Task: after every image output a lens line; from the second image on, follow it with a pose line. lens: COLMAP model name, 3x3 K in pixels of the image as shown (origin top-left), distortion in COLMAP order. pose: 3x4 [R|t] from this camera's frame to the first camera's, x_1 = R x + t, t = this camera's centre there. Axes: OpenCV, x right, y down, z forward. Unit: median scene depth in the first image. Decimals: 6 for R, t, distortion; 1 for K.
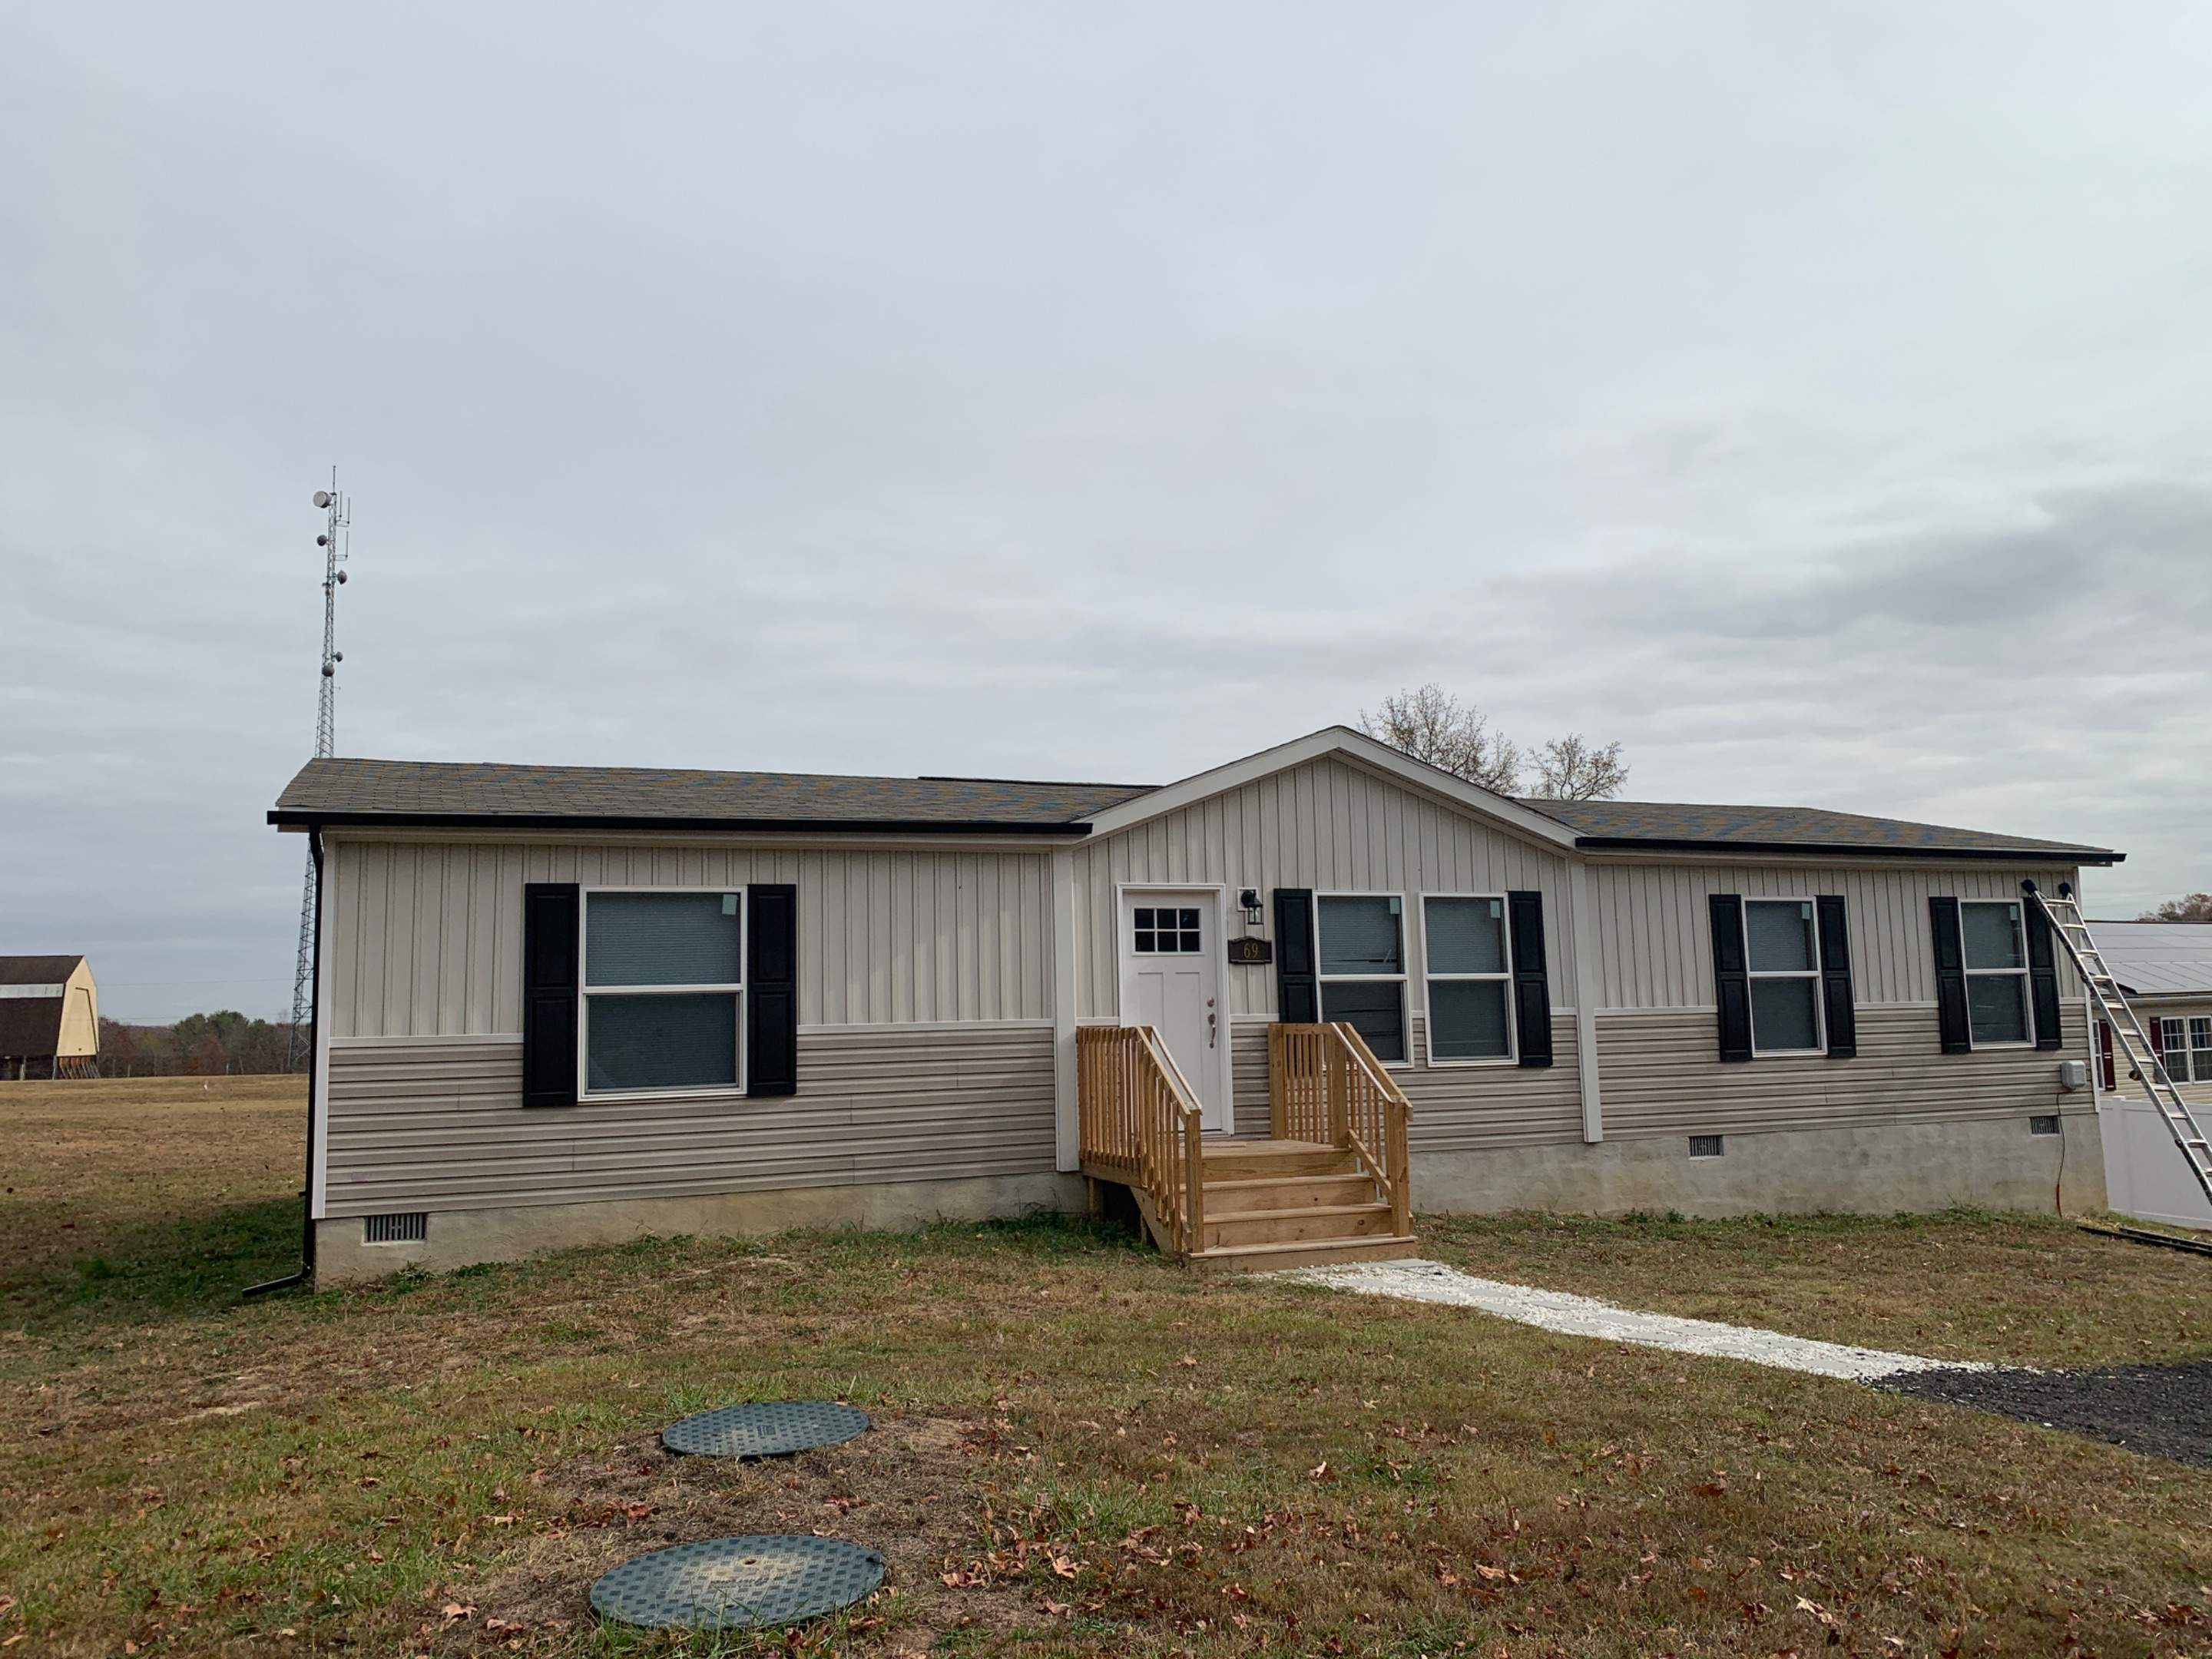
lens RADIAL K [[1653.8, 0, 1042.6], [0, 1653.8, 814.6], [0, 0, 1]] dist [0.033729, -0.039344]
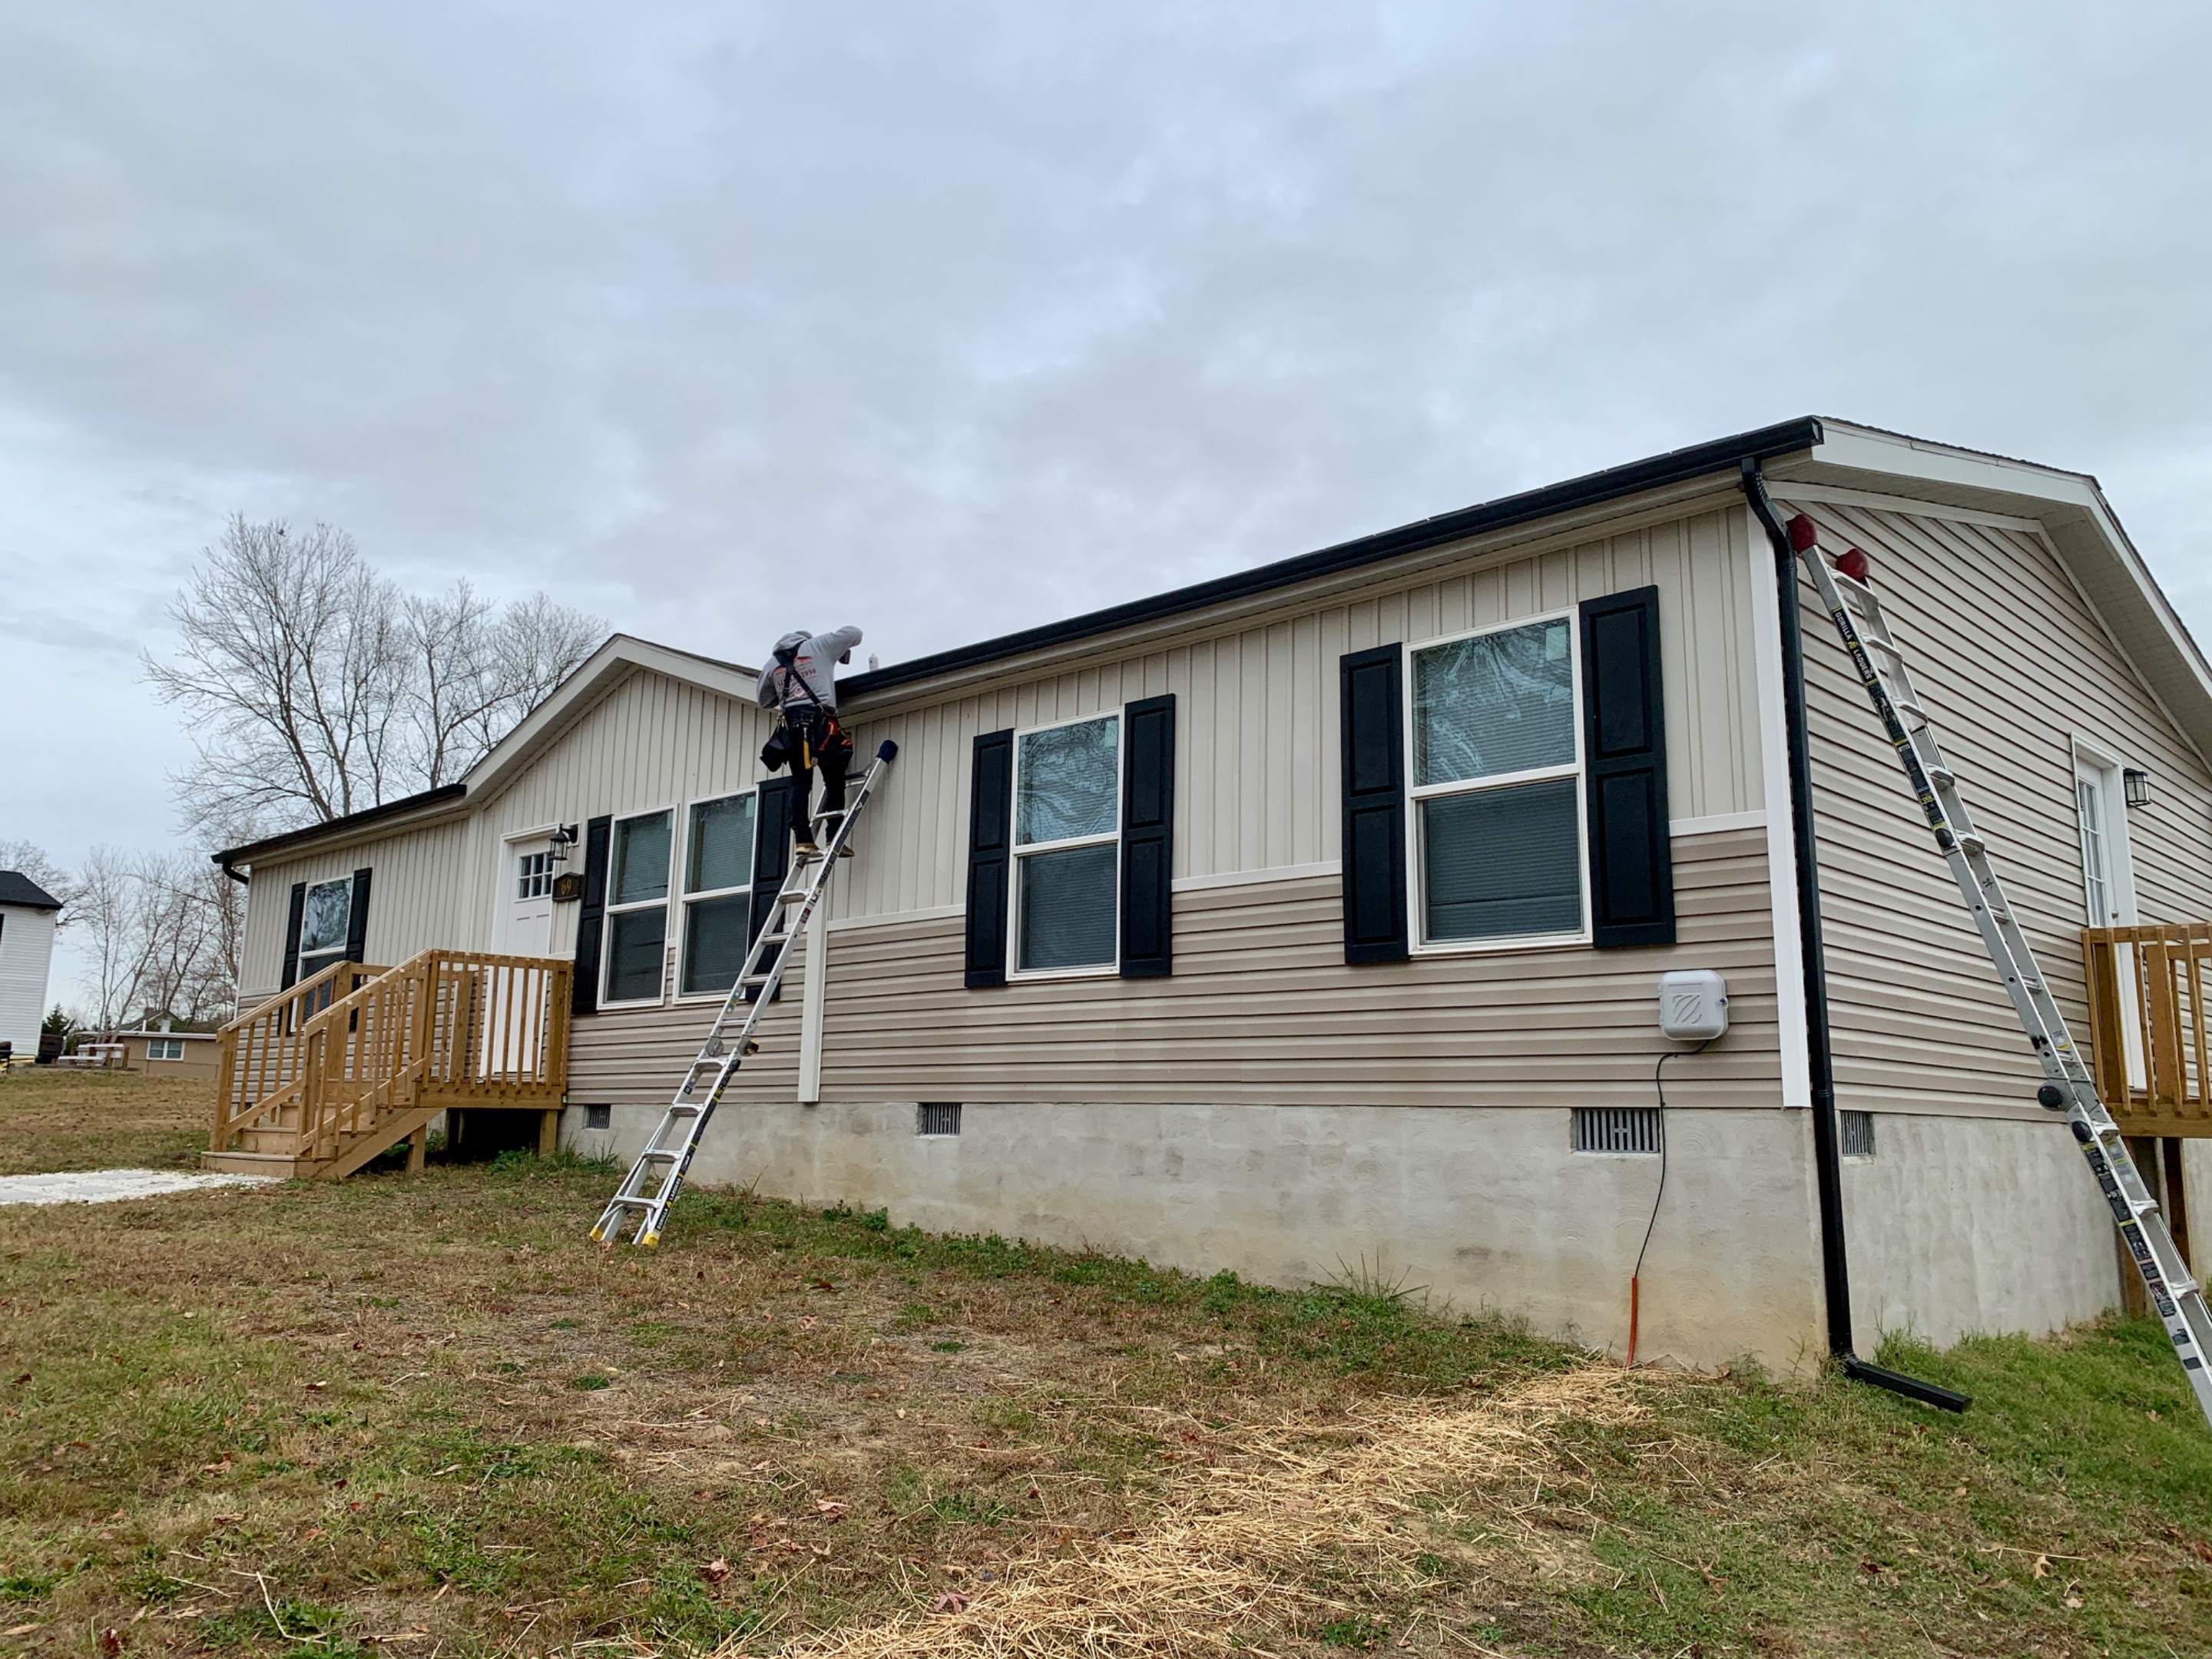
lens RADIAL K [[1653.8, 0, 1116.8], [0, 1653.8, 817.8], [0, 0, 1]] dist [0.033729, -0.039344]
pose [[0.427572, -0.138105, -0.893369, 1.078477], [0.083229, 0.990078, -0.113222, 0.170465], [0.900142, -0.025943, 0.434824, 0.828582]]
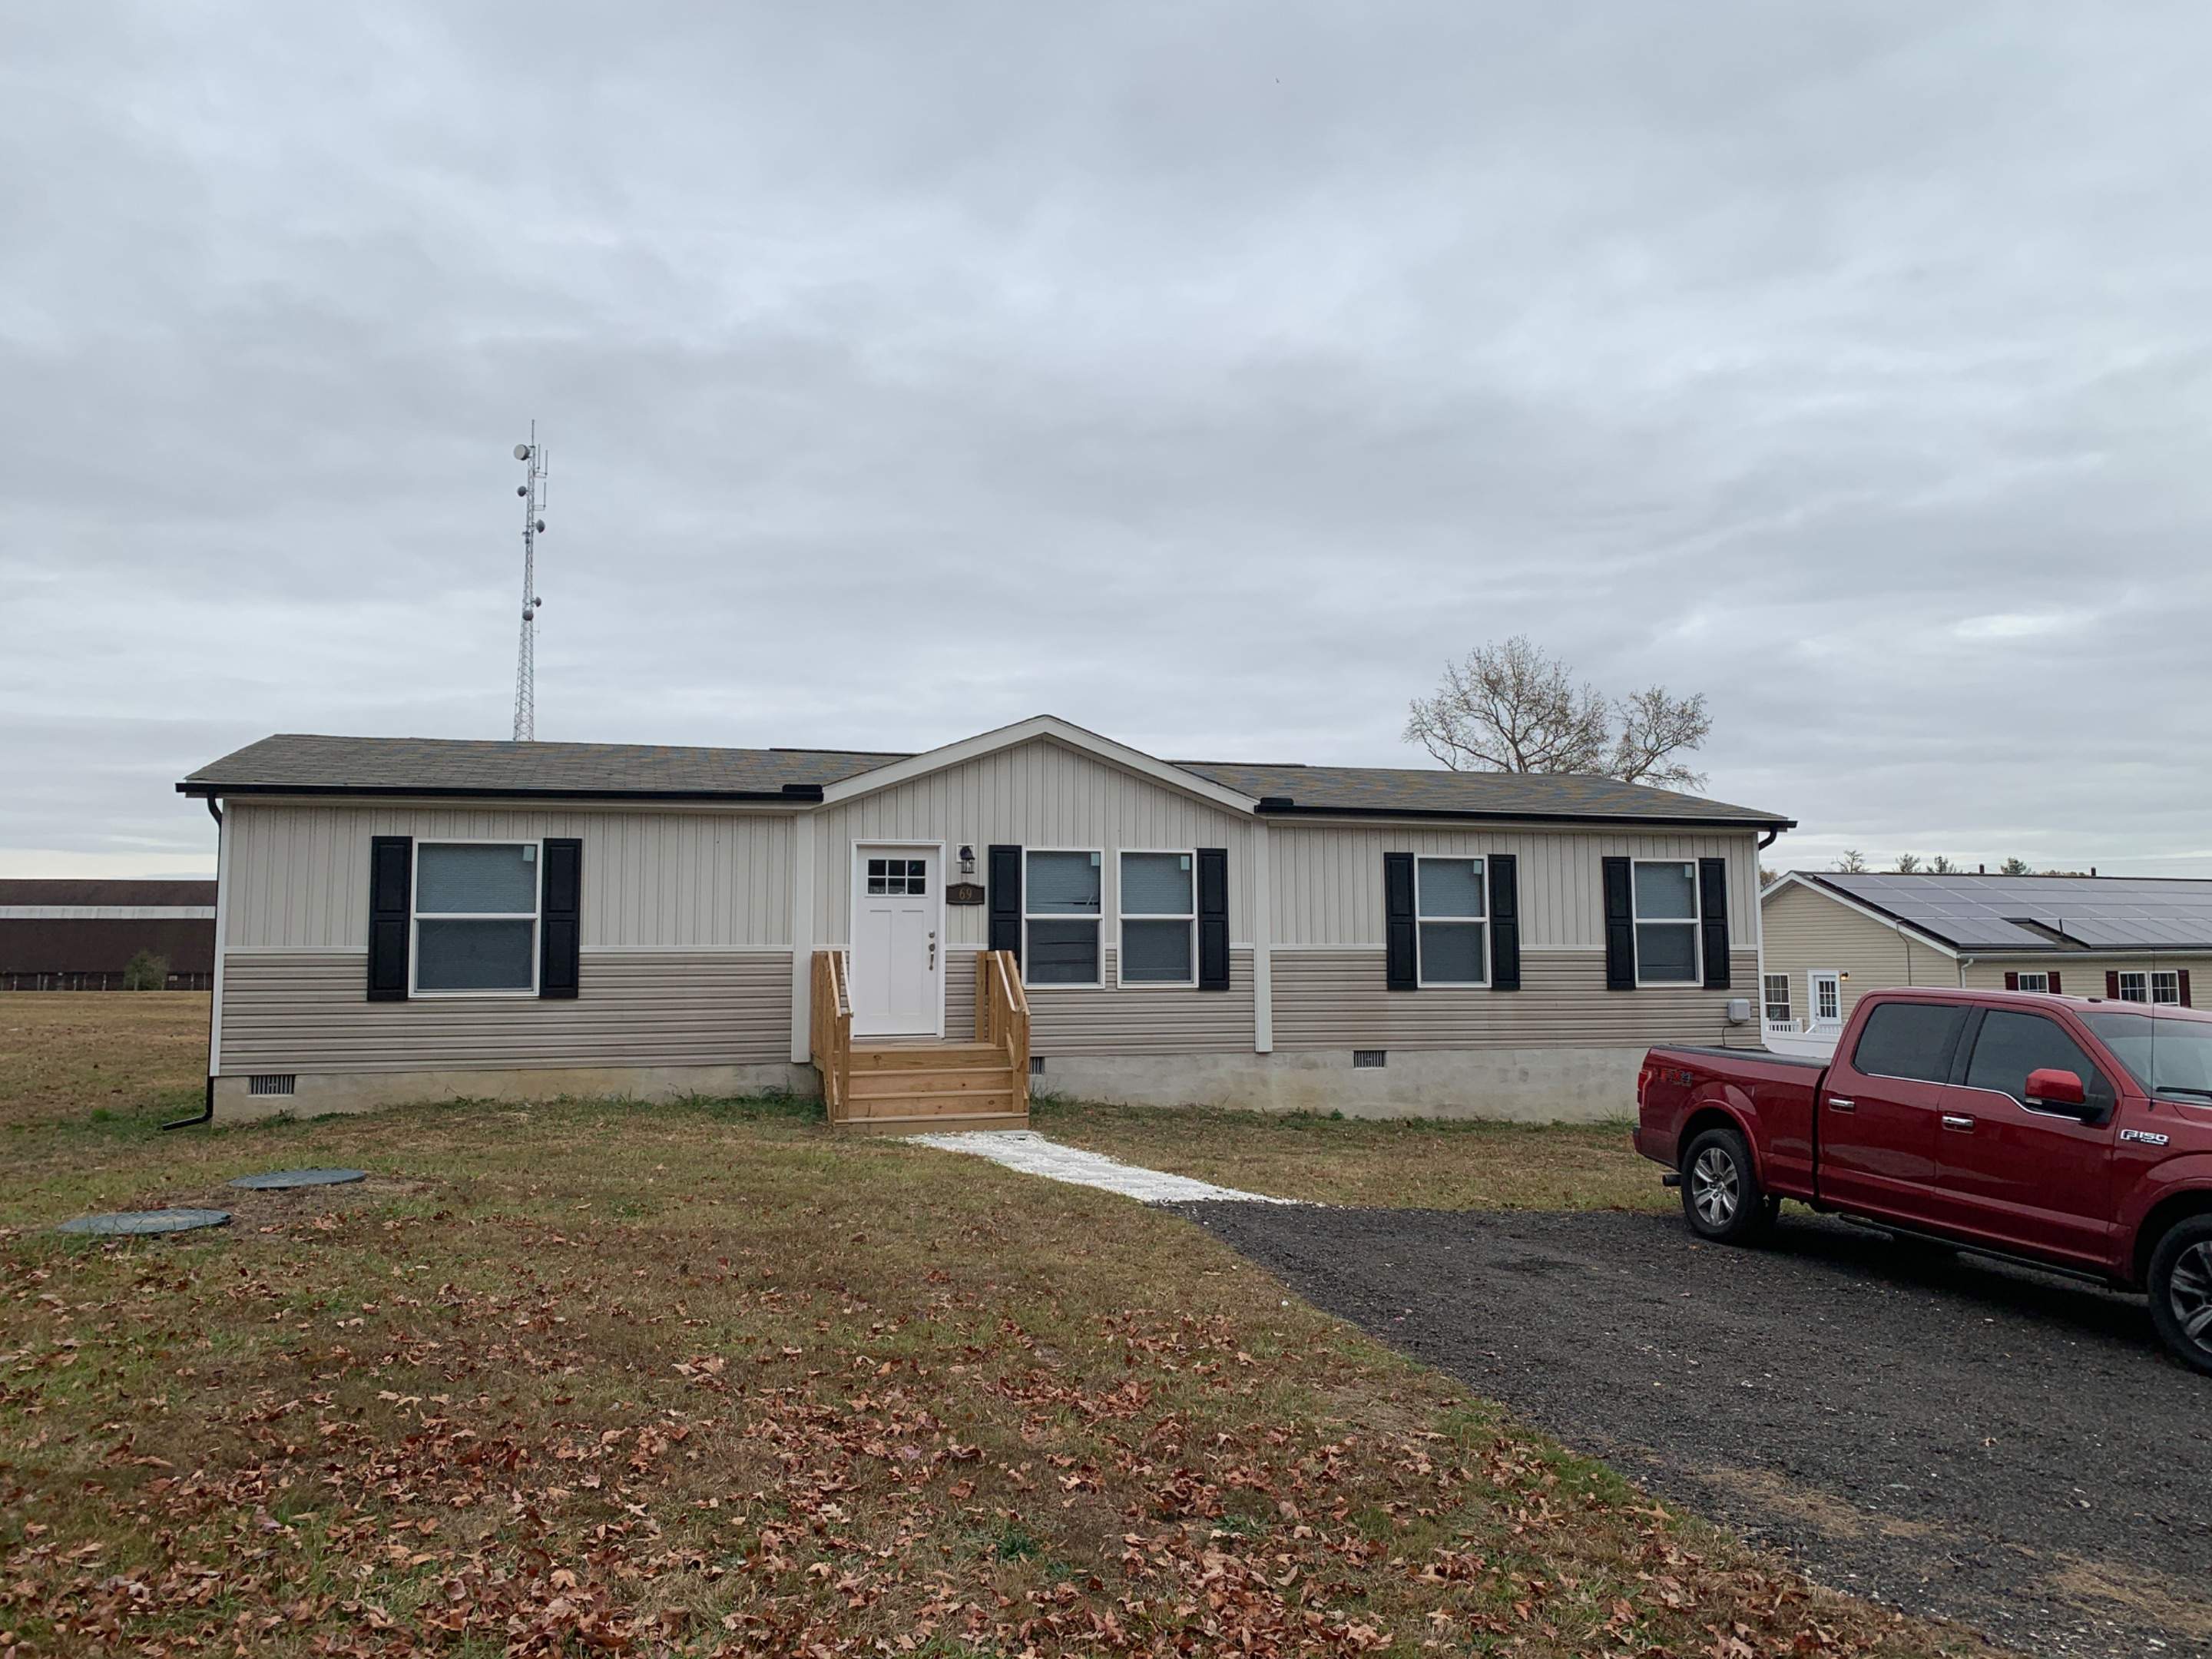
lens RADIAL K [[1653.8, 0, 1061.8], [0, 1653.8, 793.5], [0, 0, 1]] dist [0.033729, -0.039344]
pose [[0.994452, 0.008629, -0.104838, 0.316040], [-0.006098, 0.999683, 0.024434, -0.024179], [0.105016, -0.023660, 0.994189, -0.232777]]
